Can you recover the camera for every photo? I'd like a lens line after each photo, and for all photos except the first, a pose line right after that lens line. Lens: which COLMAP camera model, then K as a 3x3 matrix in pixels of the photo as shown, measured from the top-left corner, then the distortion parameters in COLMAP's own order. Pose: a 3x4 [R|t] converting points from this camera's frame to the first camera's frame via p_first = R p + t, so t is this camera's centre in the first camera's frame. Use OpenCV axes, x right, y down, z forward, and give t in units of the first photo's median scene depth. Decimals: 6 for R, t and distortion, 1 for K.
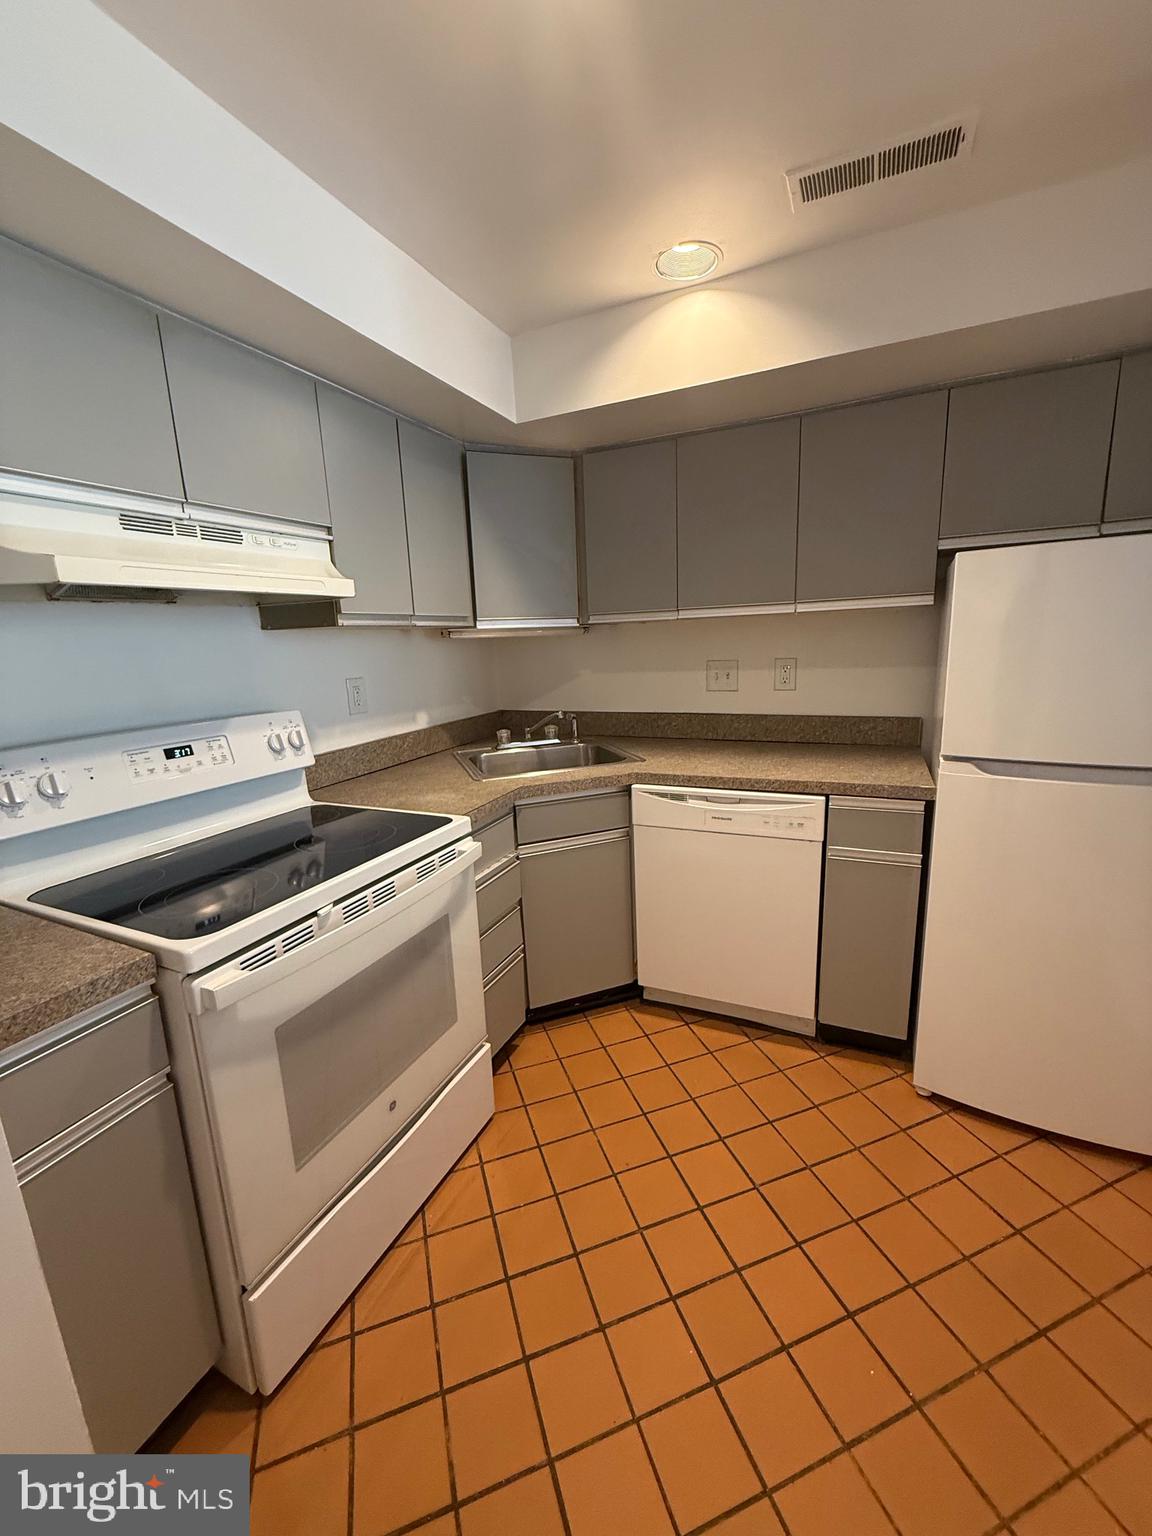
lens RADIAL K [[611.8, 0, 575.1], [0, 611.8, 766.2], [0, 0, 1]] dist [0.000449, -0.000164]
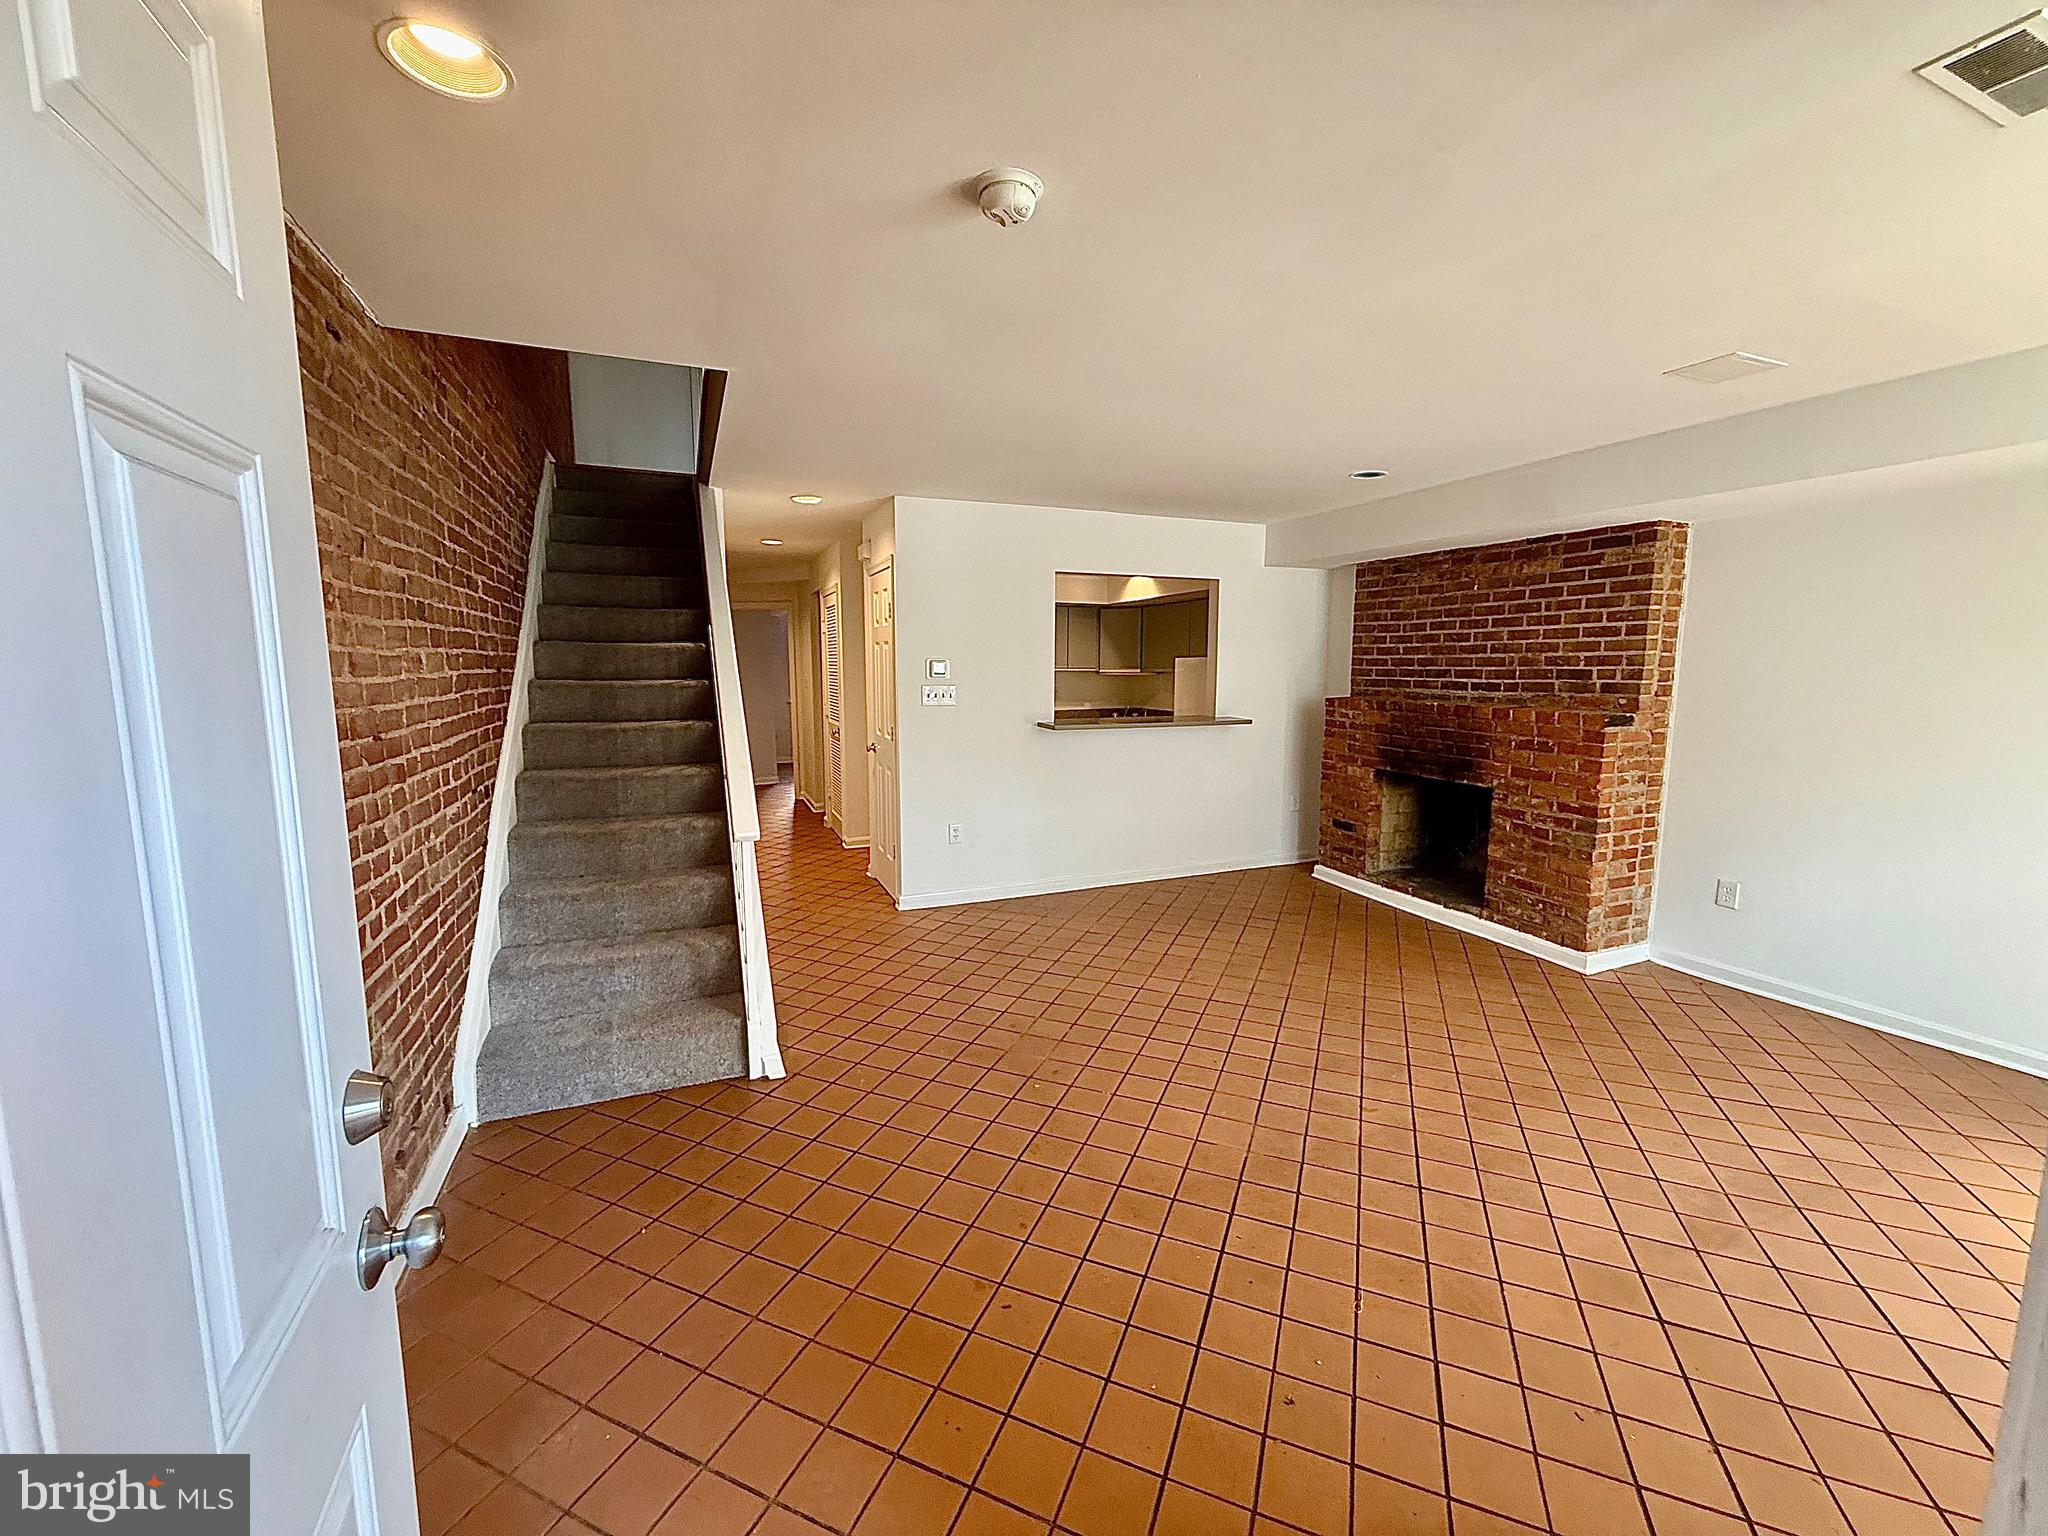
lens RADIAL K [[815.8, 0, 1014.3], [0, 815.8, 766.8], [0, 0, 1]] dist [0.000449, -0.000164]
pose [[0.736265, 0.121949, -0.665614, 2.474344], [-0.165468, 0.986212, -0.002345, 0.313641], [0.656151, 0.111865, 0.746293, -2.304341]]
